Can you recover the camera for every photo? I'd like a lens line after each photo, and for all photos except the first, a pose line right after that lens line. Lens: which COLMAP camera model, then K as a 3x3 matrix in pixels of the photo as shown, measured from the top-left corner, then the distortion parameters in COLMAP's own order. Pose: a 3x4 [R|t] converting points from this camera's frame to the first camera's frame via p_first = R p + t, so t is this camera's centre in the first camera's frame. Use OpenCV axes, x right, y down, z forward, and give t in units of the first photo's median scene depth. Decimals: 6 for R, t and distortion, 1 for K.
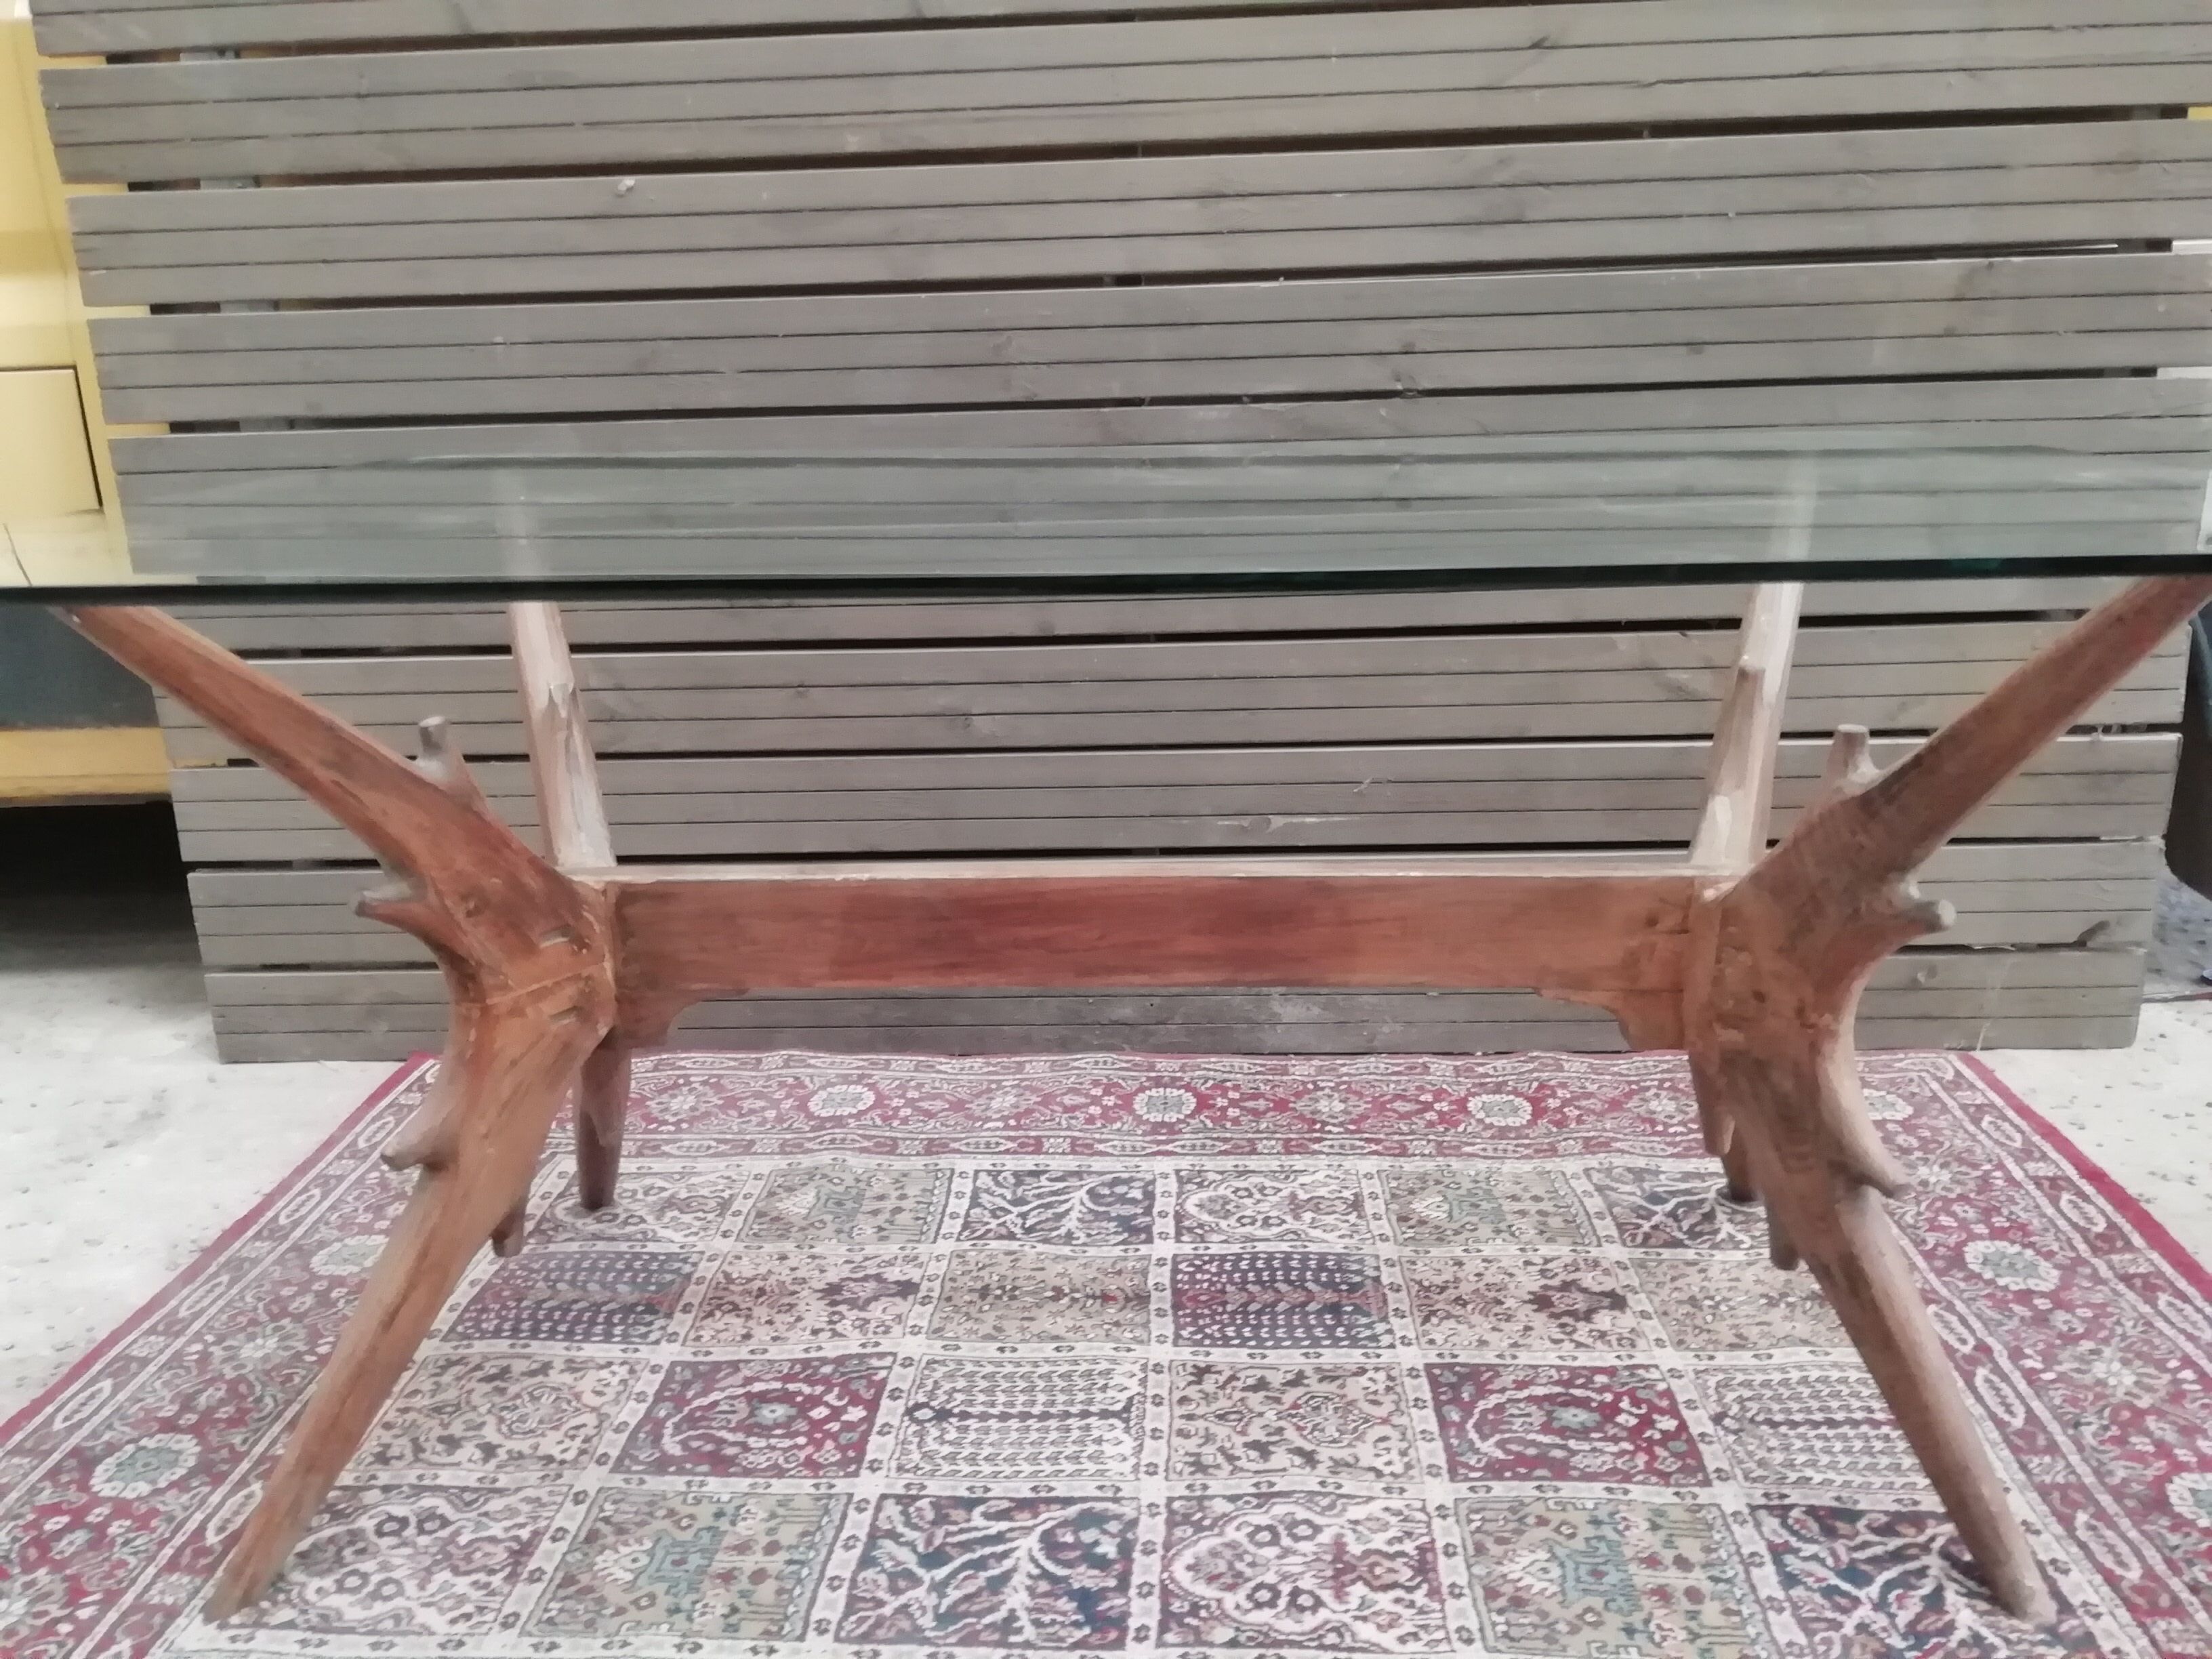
lens RADIAL K [[1668.3, 0, 1113.4], [0, 1668.3, 827.9], [0, 0, 1]] dist [0.004740, -0.011477]
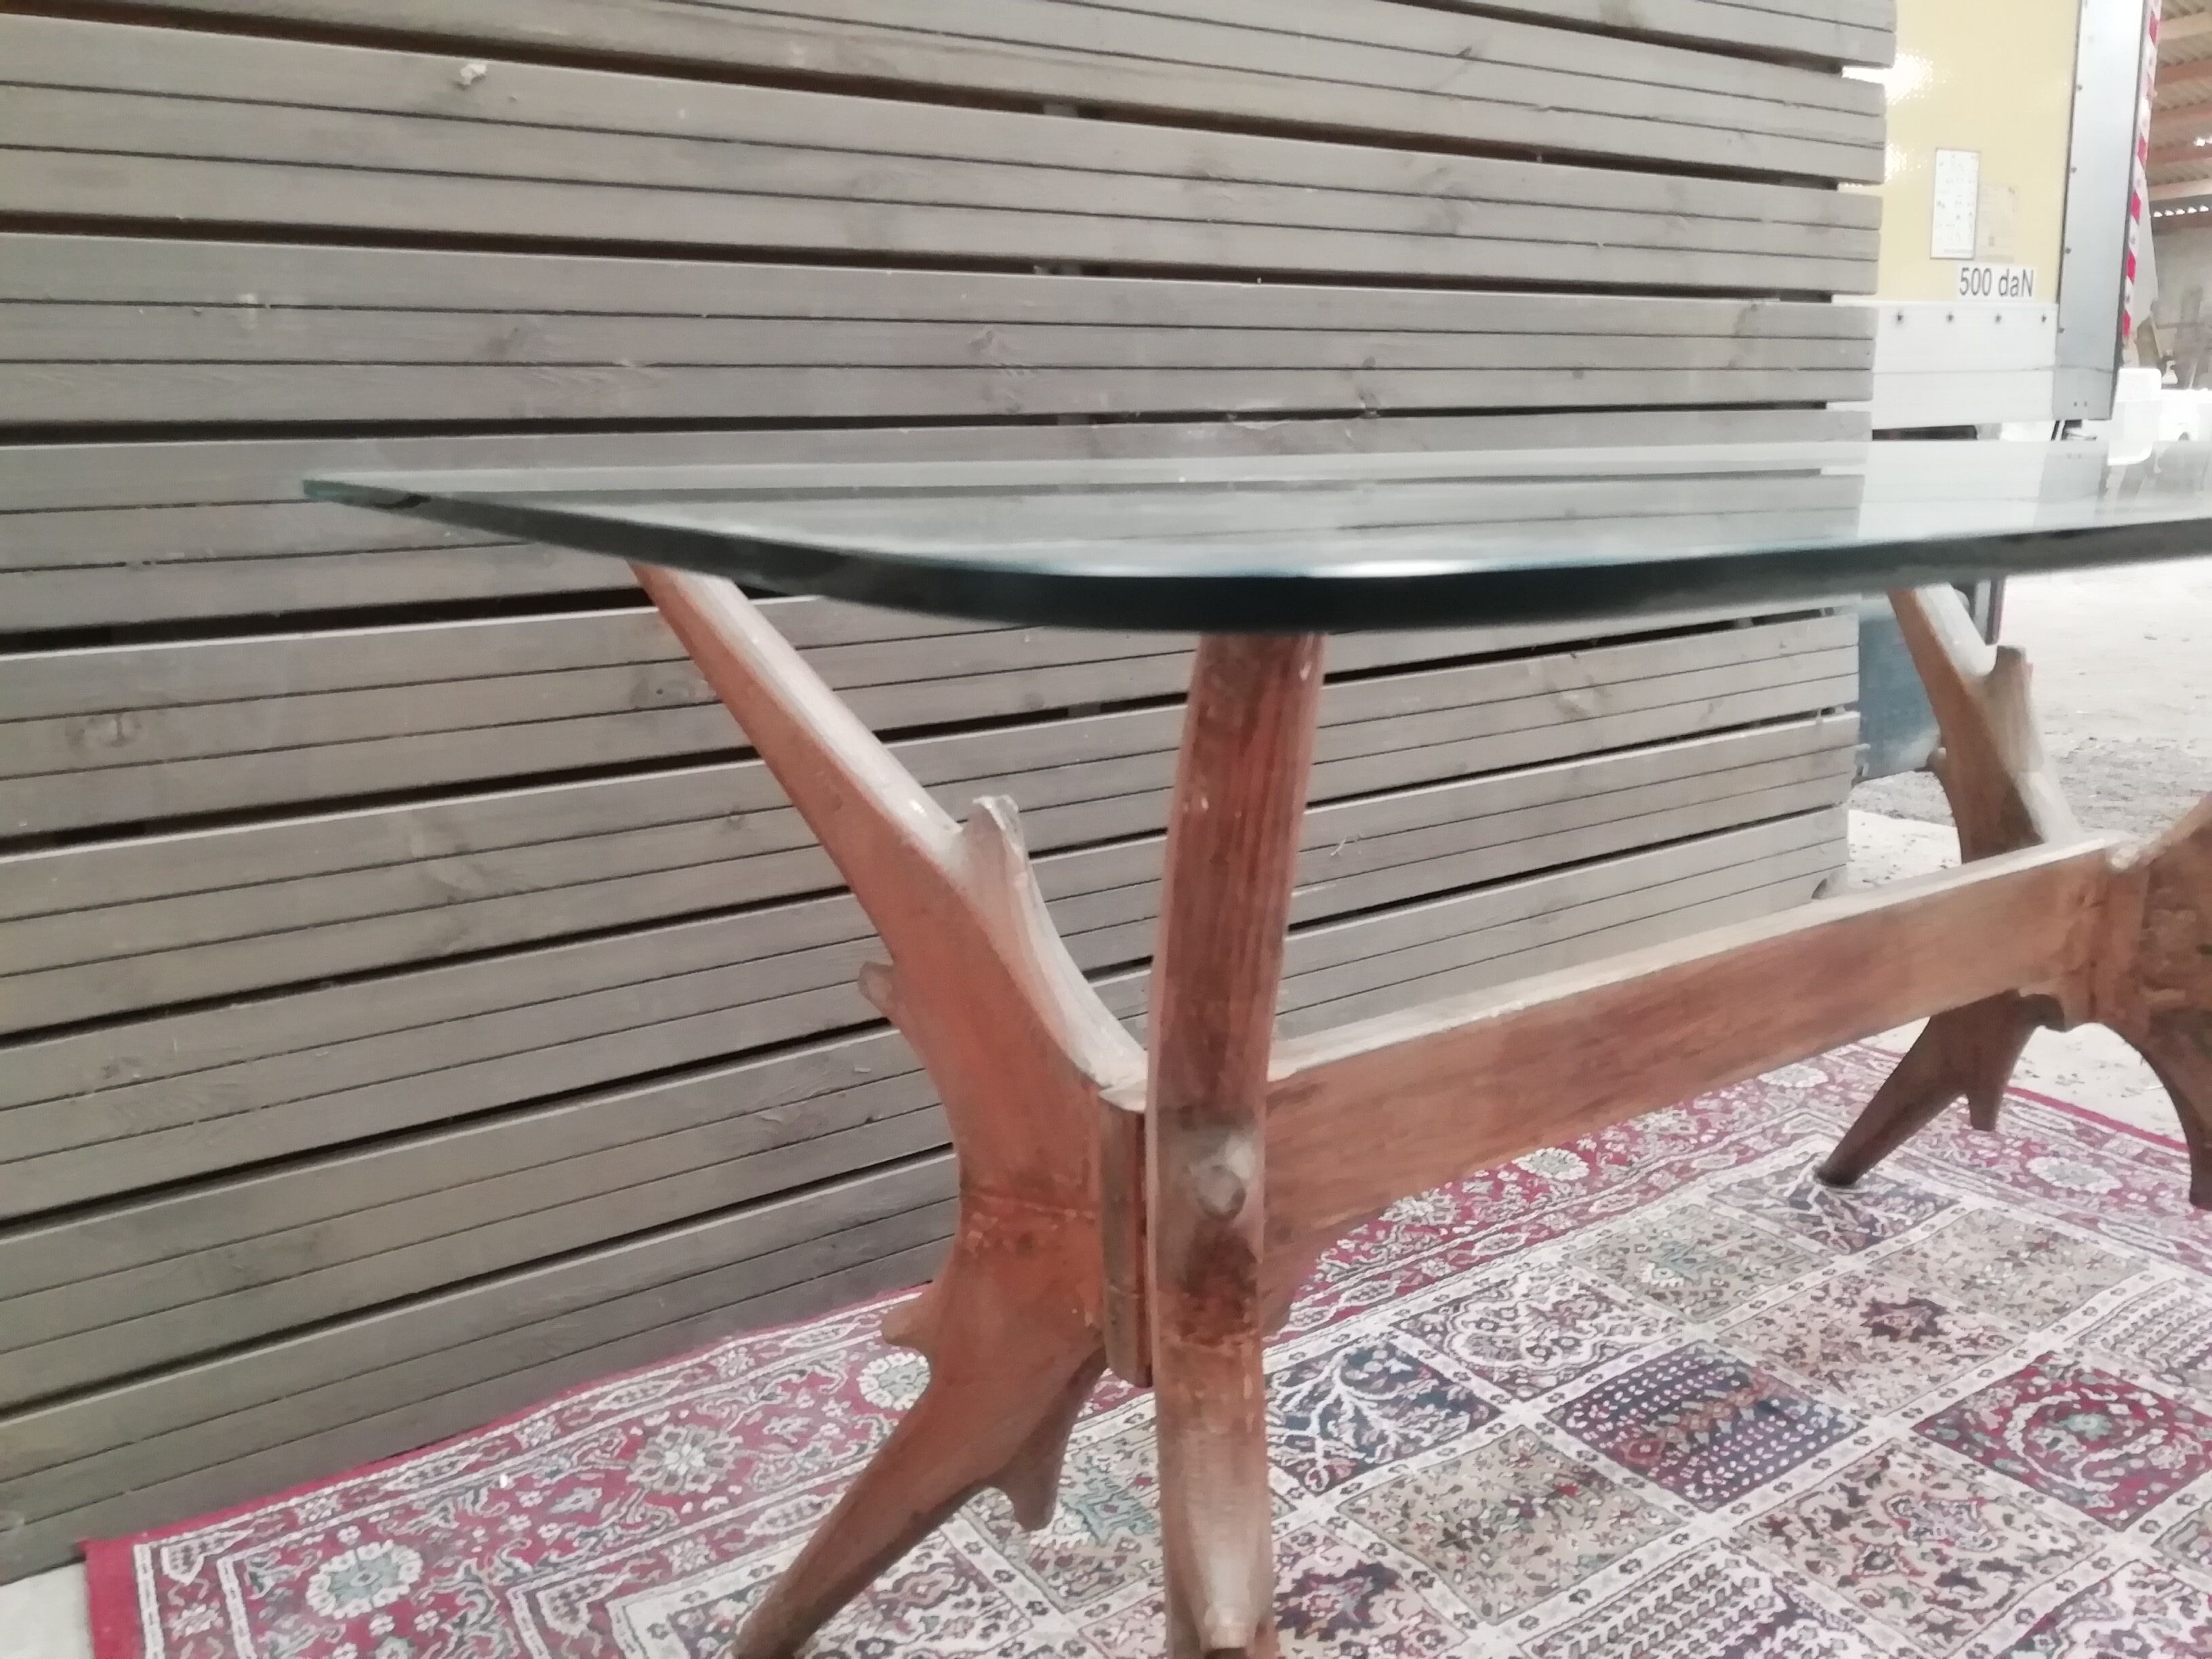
lens RADIAL K [[1671.2, 0, 1107.0], [0, 1671.2, 822.5], [0, 0, 1]] dist [0.003616, -0.007894]
pose [[0.805469, -0.123421, 0.579643, -0.565332], [0.163781, 0.986340, -0.017573, -0.052392], [-0.569557, 0.109089, 0.814681, 0.408030]]
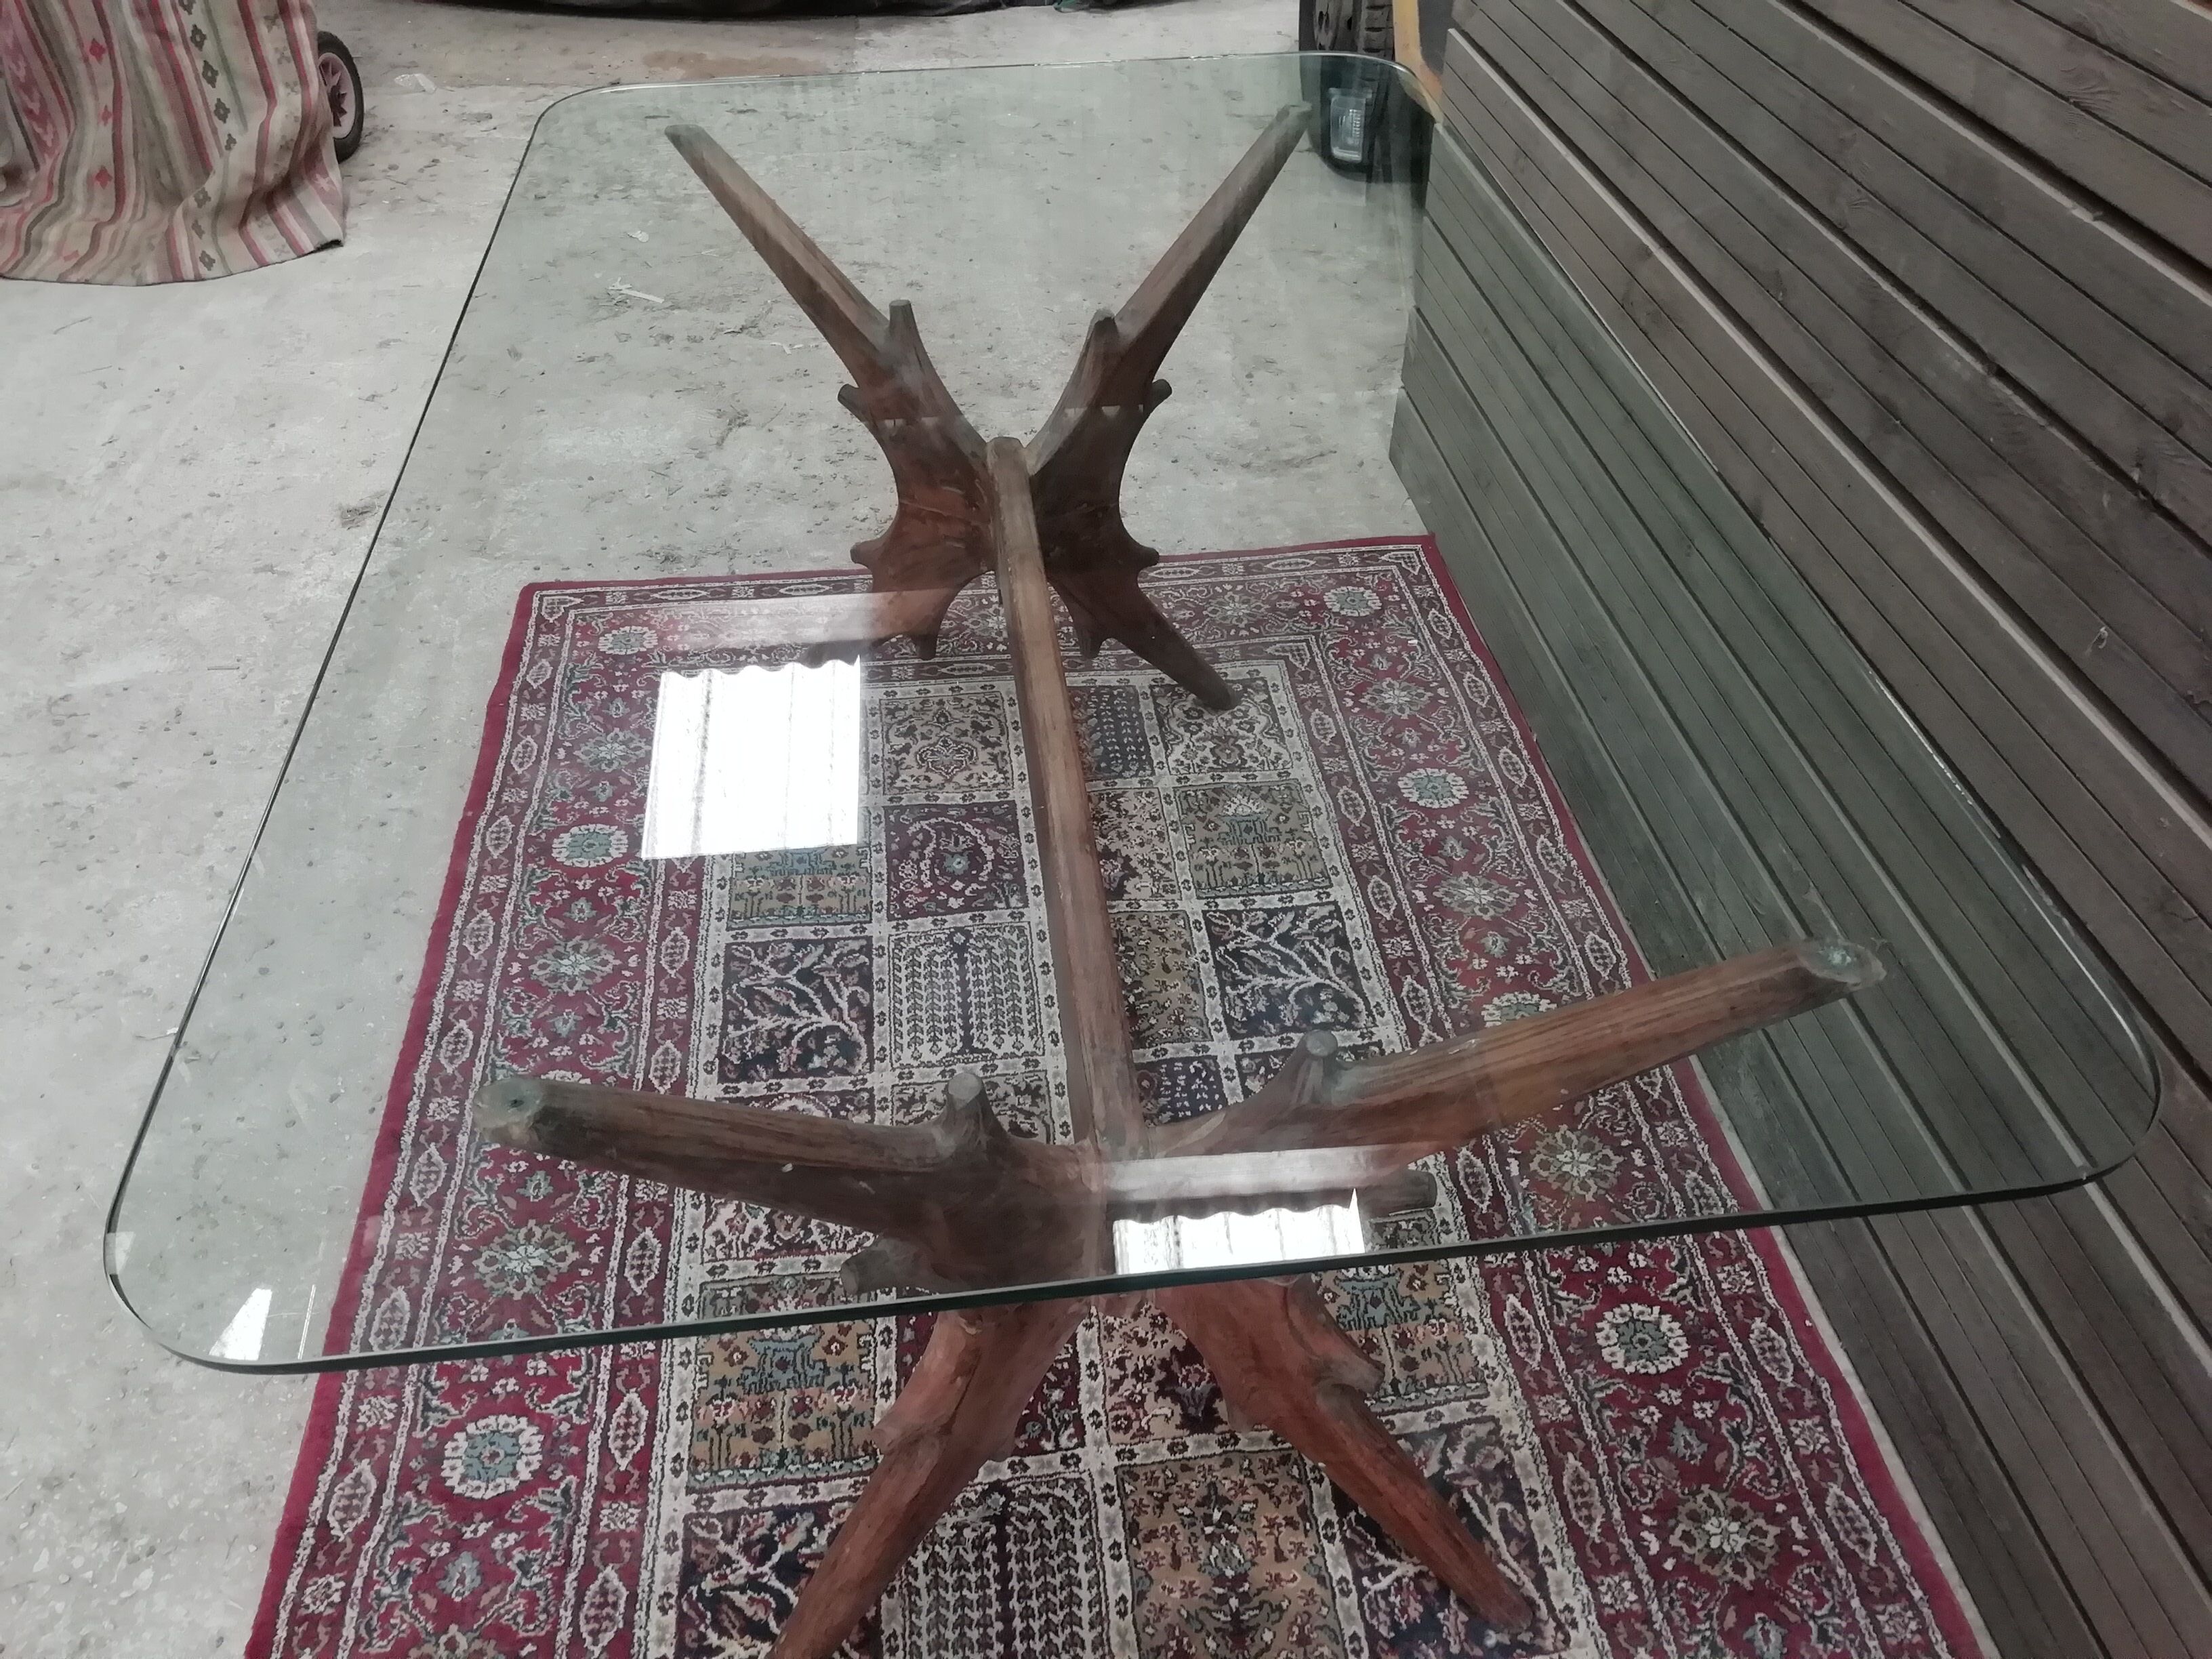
lens RADIAL K [[1668.3, 0, 1113.4], [0, 1668.3, 827.9], [0, 0, 1]] dist [0.004740, -0.011477]
pose [[0.173444, 0.673069, -0.718955, 0.681721], [-0.284638, 0.733124, 0.617666, -0.486164], [0.942814, 0.097512, 0.318737, 0.566677]]
